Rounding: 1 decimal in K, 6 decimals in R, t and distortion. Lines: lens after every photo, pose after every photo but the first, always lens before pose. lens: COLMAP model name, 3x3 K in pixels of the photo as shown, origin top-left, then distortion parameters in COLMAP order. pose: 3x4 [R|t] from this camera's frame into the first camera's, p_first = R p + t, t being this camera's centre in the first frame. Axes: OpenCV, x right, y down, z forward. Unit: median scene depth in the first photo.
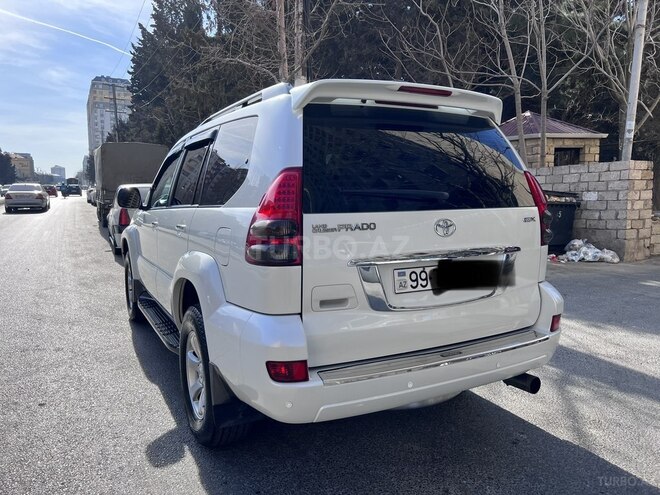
lens RADIAL K [[497.1, 0, 331.3], [0, 497.1, 247.1], [0, 0, 1]] dist [0.056445, -0.059545]
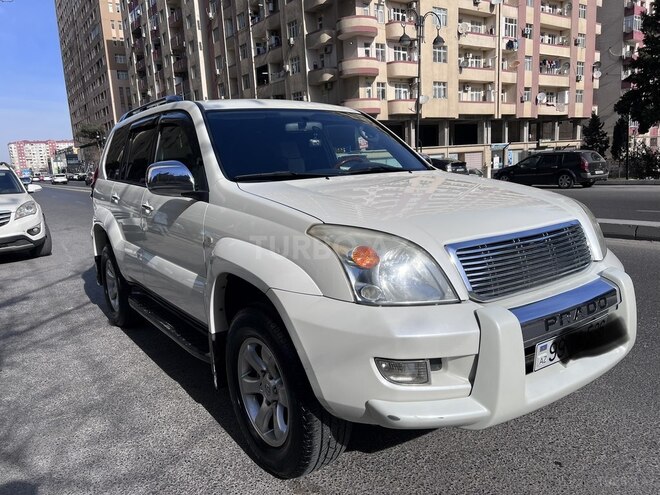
lens RADIAL K [[497.1, 0, 331.3], [0, 497.1, 243.7], [0, 0, 1]] dist [0.056445, -0.059545]
pose [[-0.991420, 0.068269, -0.111472, -0.288607], [0.035381, 0.961098, 0.273931, -0.411696], [0.125836, 0.267637, -0.955267, 3.652216]]
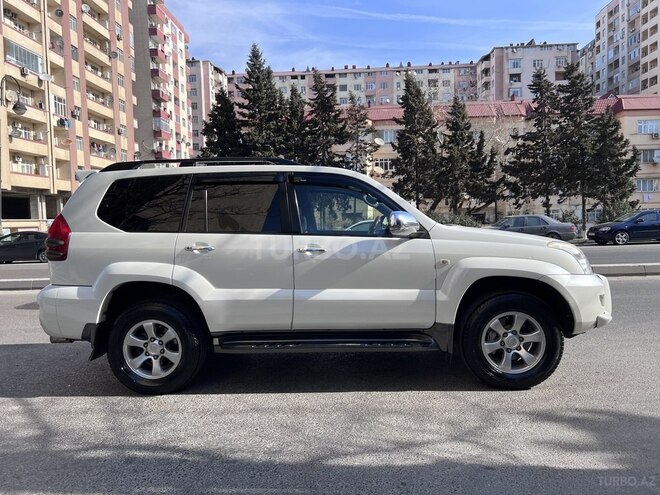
lens RADIAL K [[497.1, 0, 323.9], [0, 497.1, 244.8], [0, 0, 1]] dist [0.056445, -0.059545]
pose [[-0.531393, 0.054100, -0.845396, 1.561895], [-0.069247, 0.991845, 0.106999, -0.335674], [0.844290, 0.115400, -0.523313, 3.071153]]
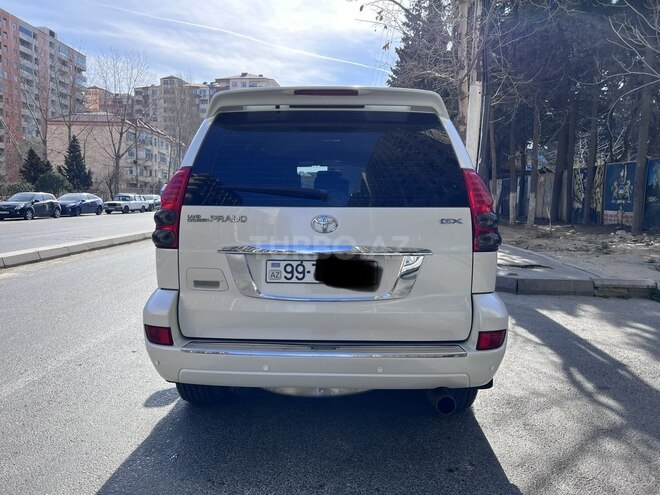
lens RADIAL K [[497.1, 0, 325.0], [0, 497.1, 248.9], [0, 0, 1]] dist [0.056445, -0.059545]
pose [[0.869174, 0.056779, -0.491235, 0.744301], [-0.067803, 0.997688, -0.004651, 0.016940], [0.489835, 0.037350, 0.871015, 0.116184]]
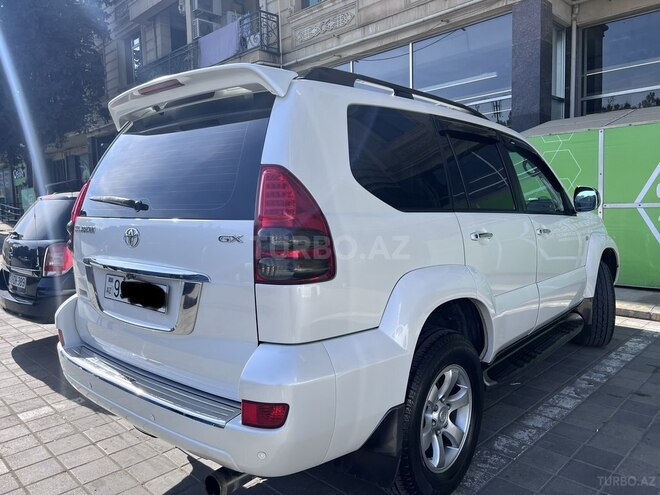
lens RADIAL K [[497.1, 0, 327.9], [0, 497.1, 246.9], [0, 0, 1]] dist [0.056445, -0.059545]
pose [[0.357412, 0.084801, -0.930089, 1.216168], [-0.090367, 0.994337, 0.055932, -0.106979], [0.929565, 0.064058, 0.363051, 1.017612]]
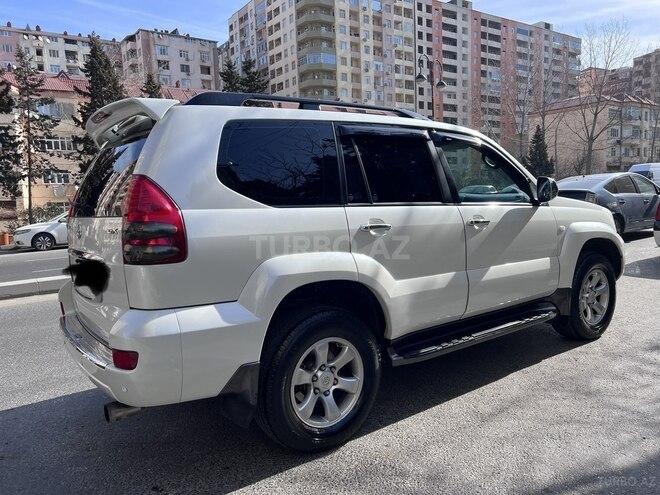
lens RADIAL K [[497.1, 0, 327.5], [0, 497.1, 251.4], [0, 0, 1]] dist [0.056445, -0.059545]
pose [[0.125721, 0.102760, -0.986729, 1.535125], [-0.067295, 0.993213, 0.094861, -0.149230], [0.989781, 0.054476, 0.131783, 1.460079]]
